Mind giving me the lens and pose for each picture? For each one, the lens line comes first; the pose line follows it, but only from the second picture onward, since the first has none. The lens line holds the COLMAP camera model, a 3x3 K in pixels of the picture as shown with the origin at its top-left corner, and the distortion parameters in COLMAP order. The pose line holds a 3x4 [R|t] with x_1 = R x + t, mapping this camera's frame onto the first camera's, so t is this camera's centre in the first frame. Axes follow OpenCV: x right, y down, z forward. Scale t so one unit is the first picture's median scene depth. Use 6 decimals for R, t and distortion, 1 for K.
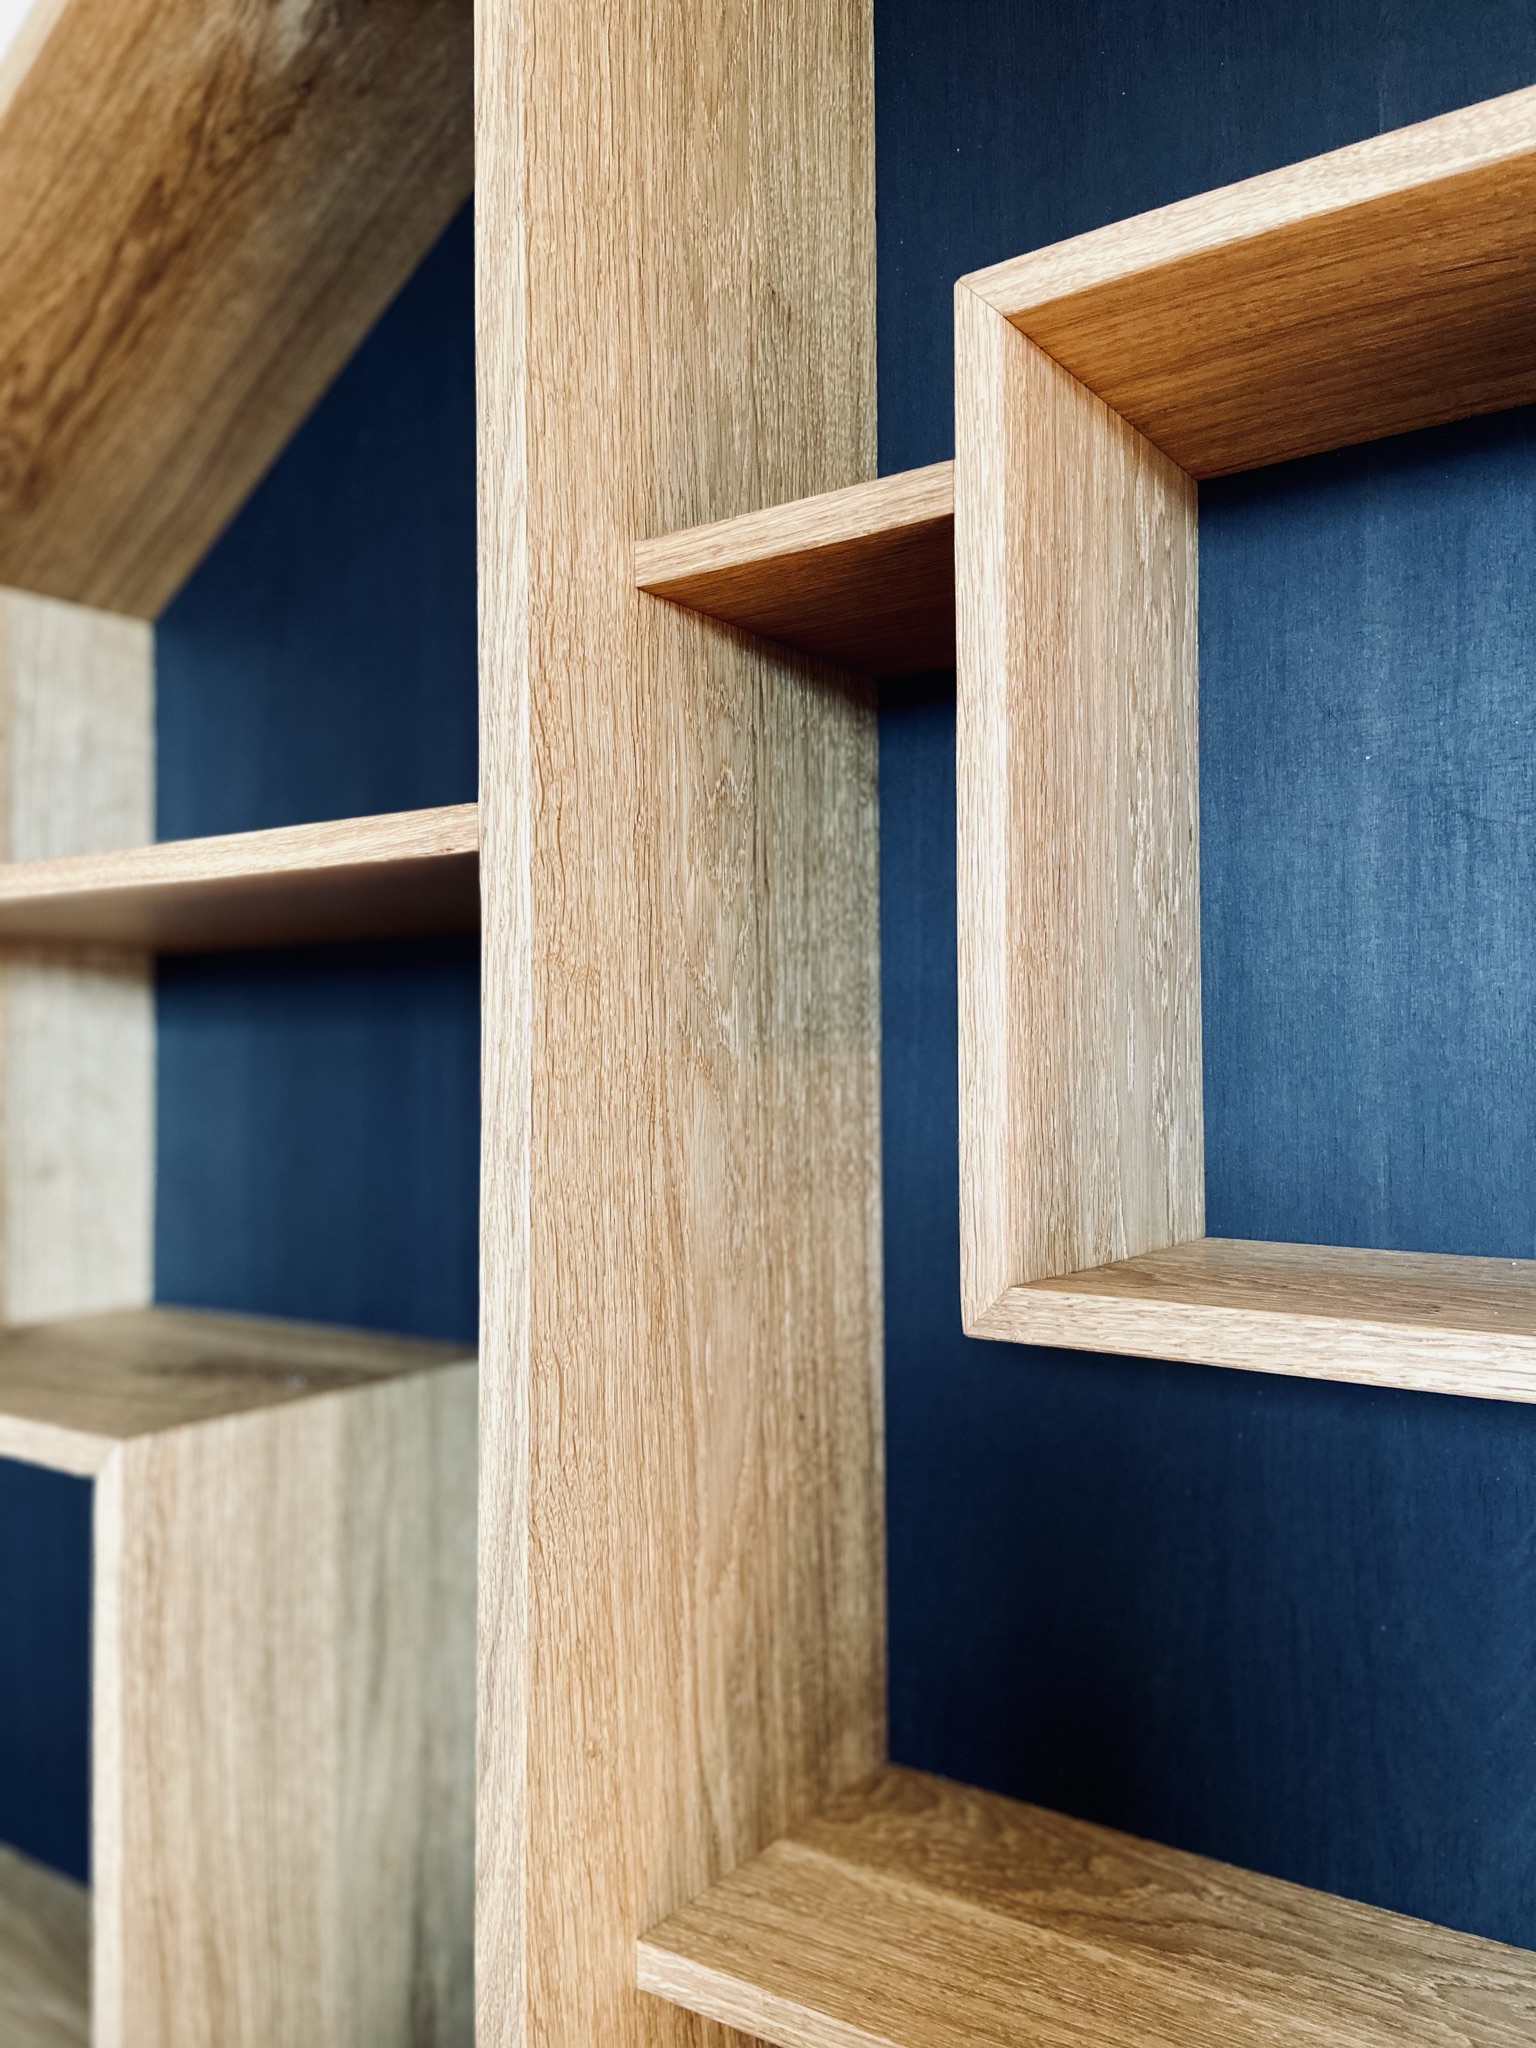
lens RADIAL K [[1545.0, 0, 773.3], [0, 1545.0, 1016.9], [0, 0, 1]] dist [0.115652, -0.145596]
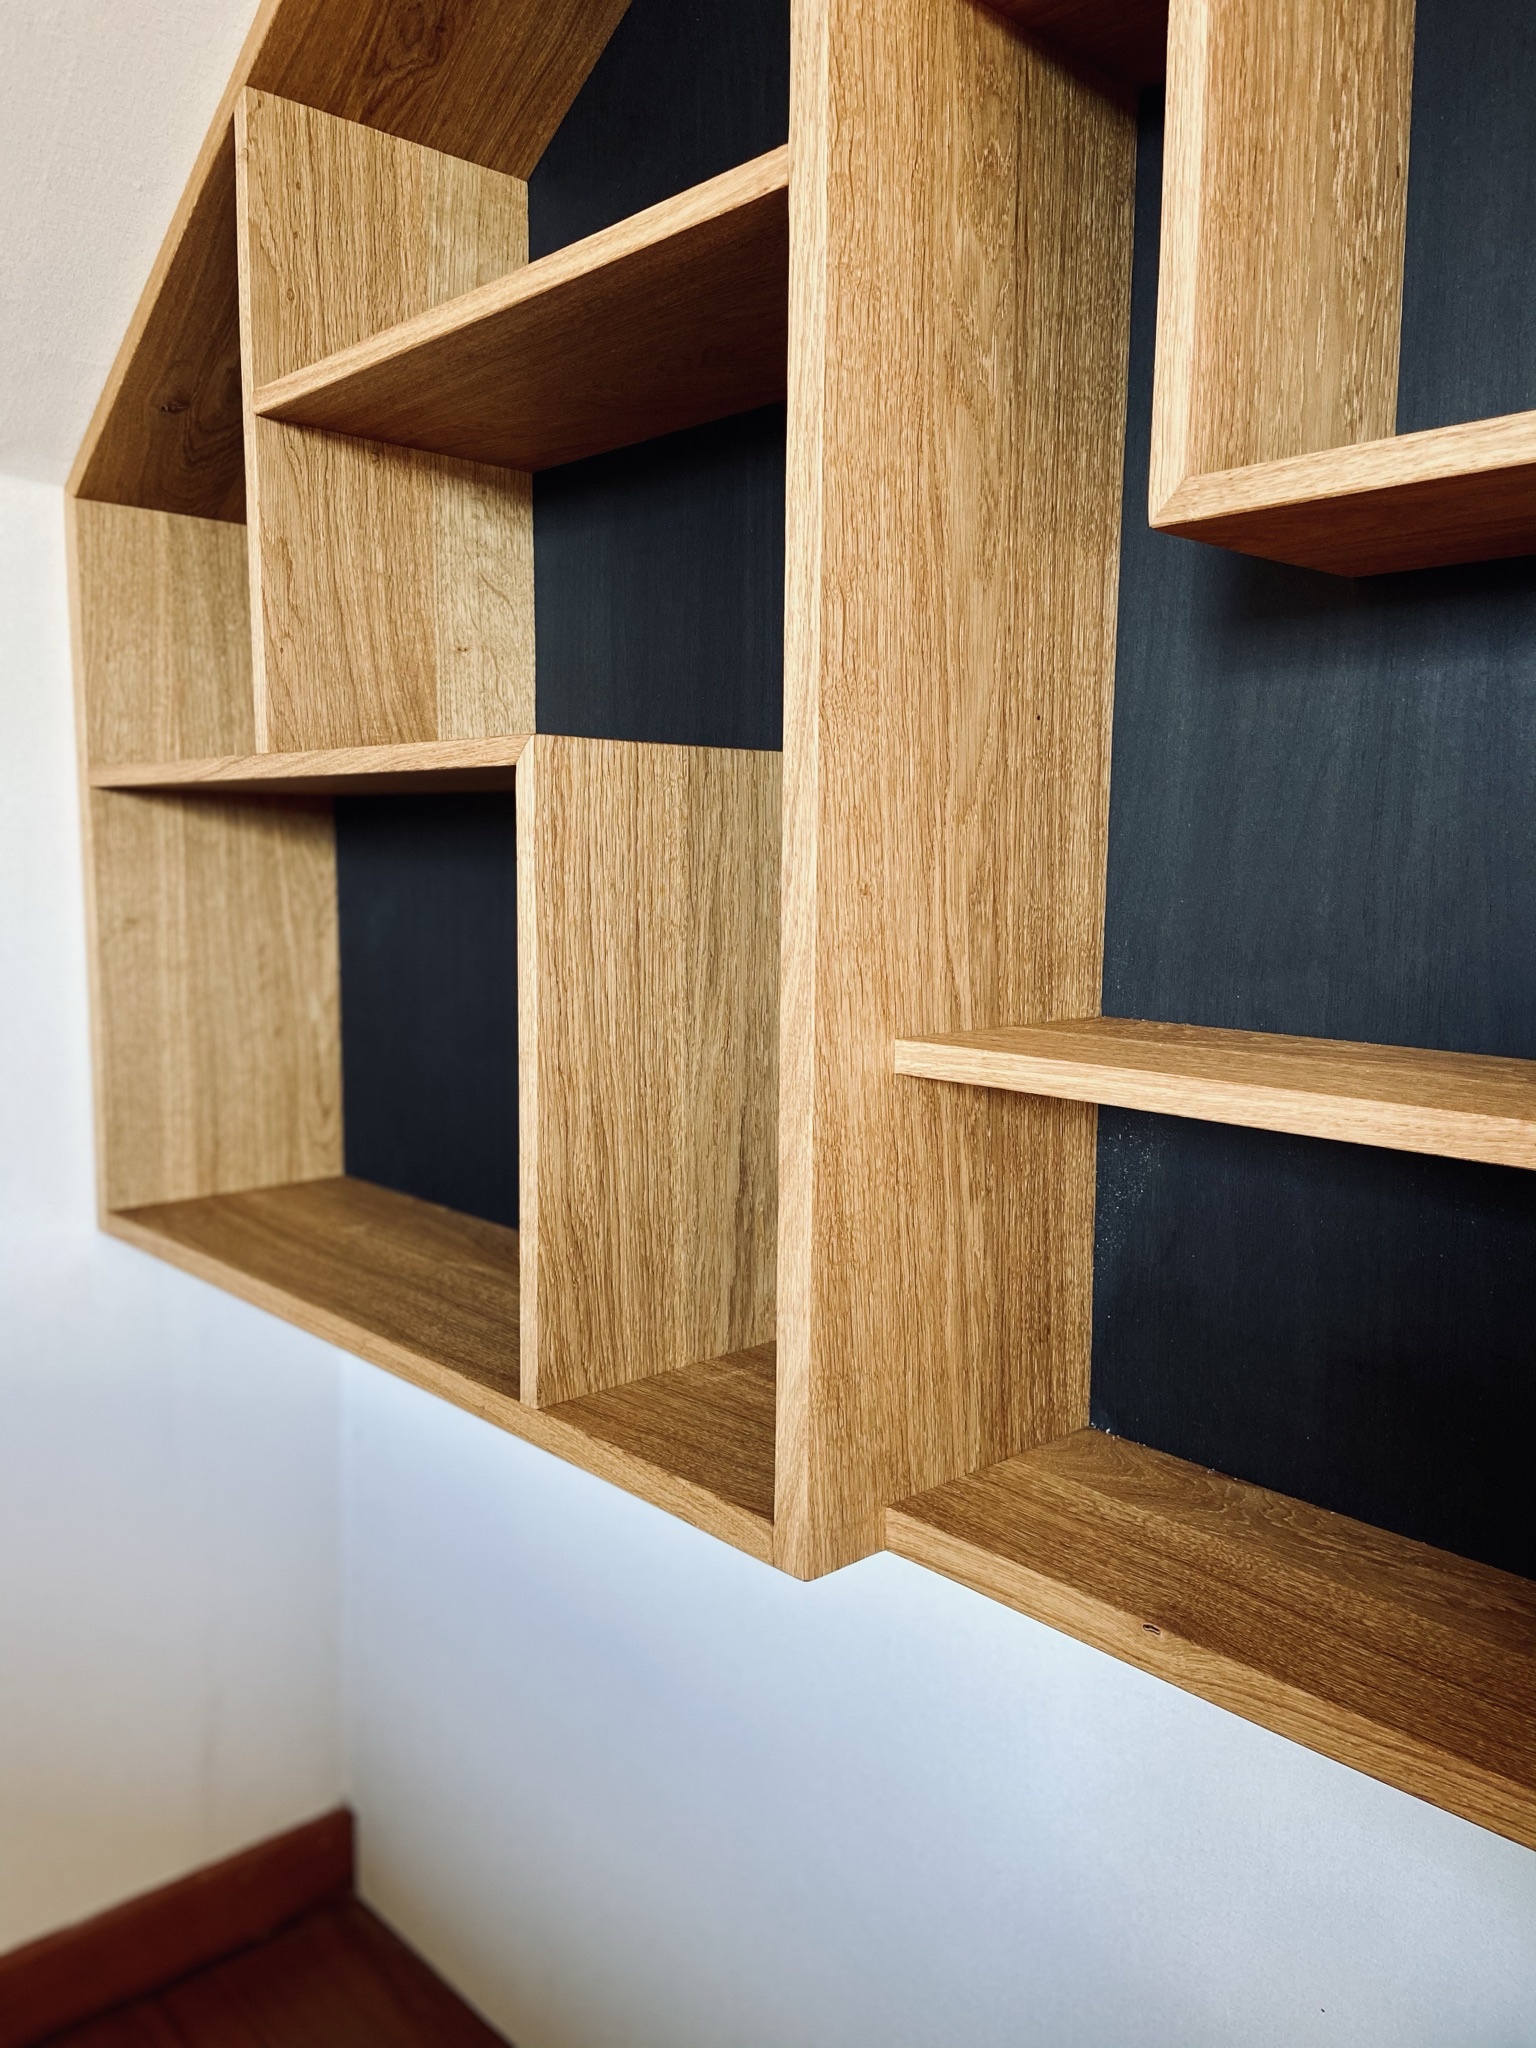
lens RADIAL K [[1545.0, 0, 767.7], [0, 1545.0, 1023.9], [0, 0, 1]] dist [0.115652, -0.145596]
pose [[0.977312, 0.038325, -0.208309, 0.082535], [-0.008906, 0.990059, 0.140369, 0.359139], [0.211618, -0.135329, 0.967938, -0.322714]]
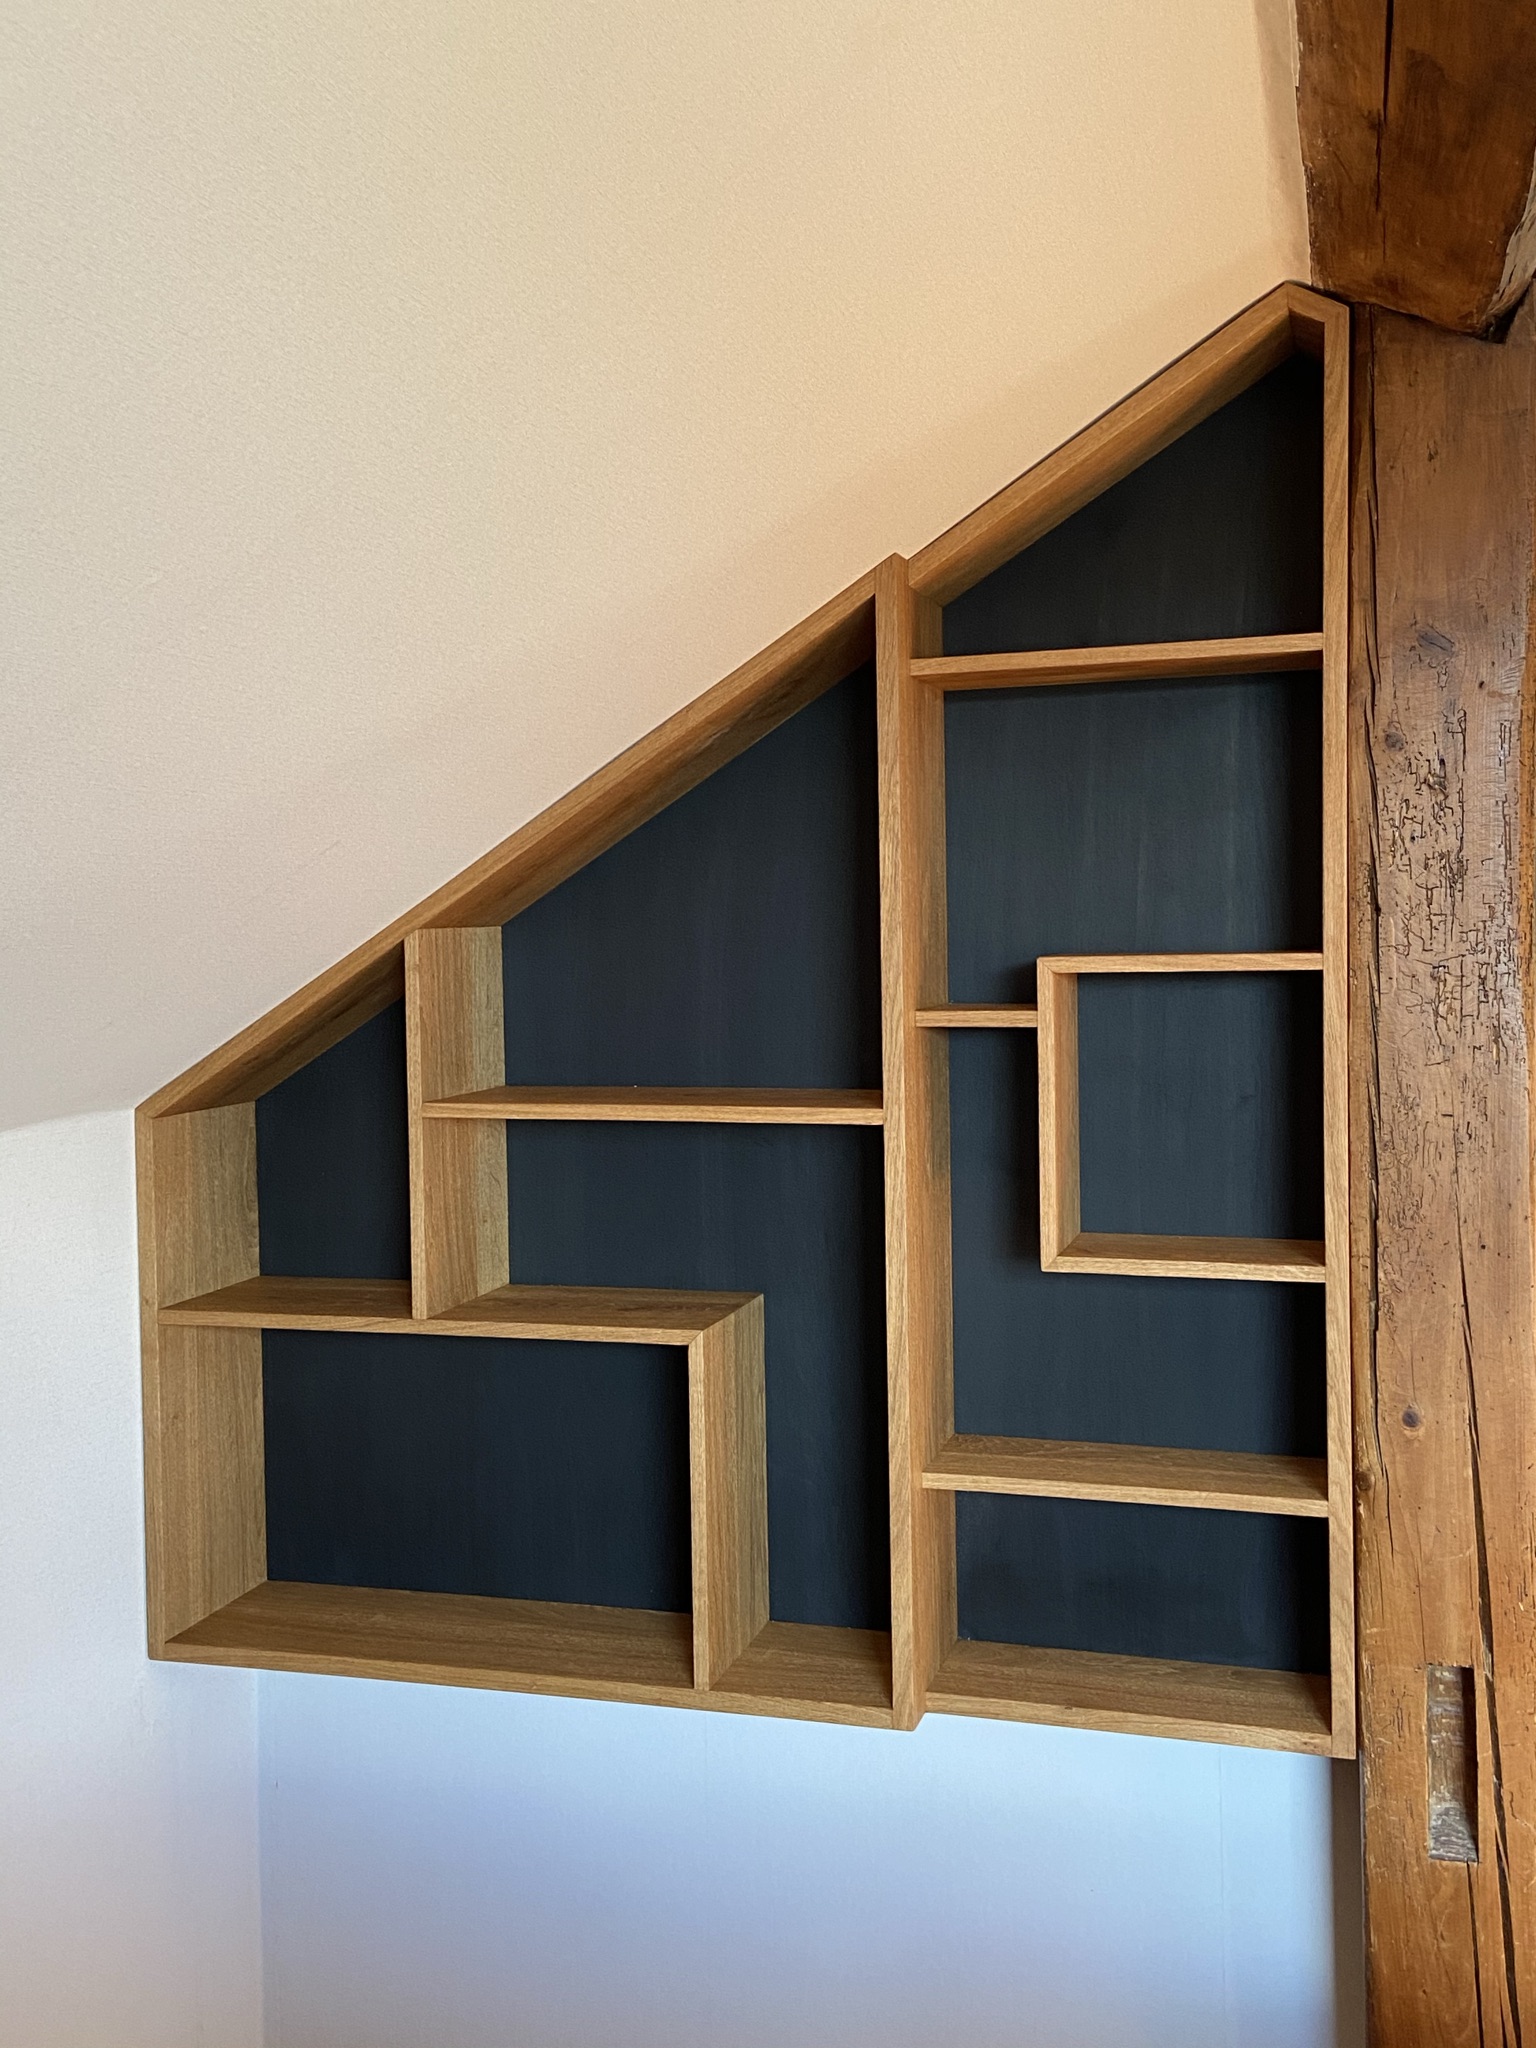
lens RADIAL K [[2045.6, 0, 764.7], [0, 2045.6, 1018.2], [0, 0, 1]] dist [0.096353, 0.000000]
pose [[0.949616, -0.024874, 0.312426, -1.511625], [0.003075, 0.997537, 0.070073, -0.543284], [-0.313399, -0.065581, 0.947354, -2.481103]]
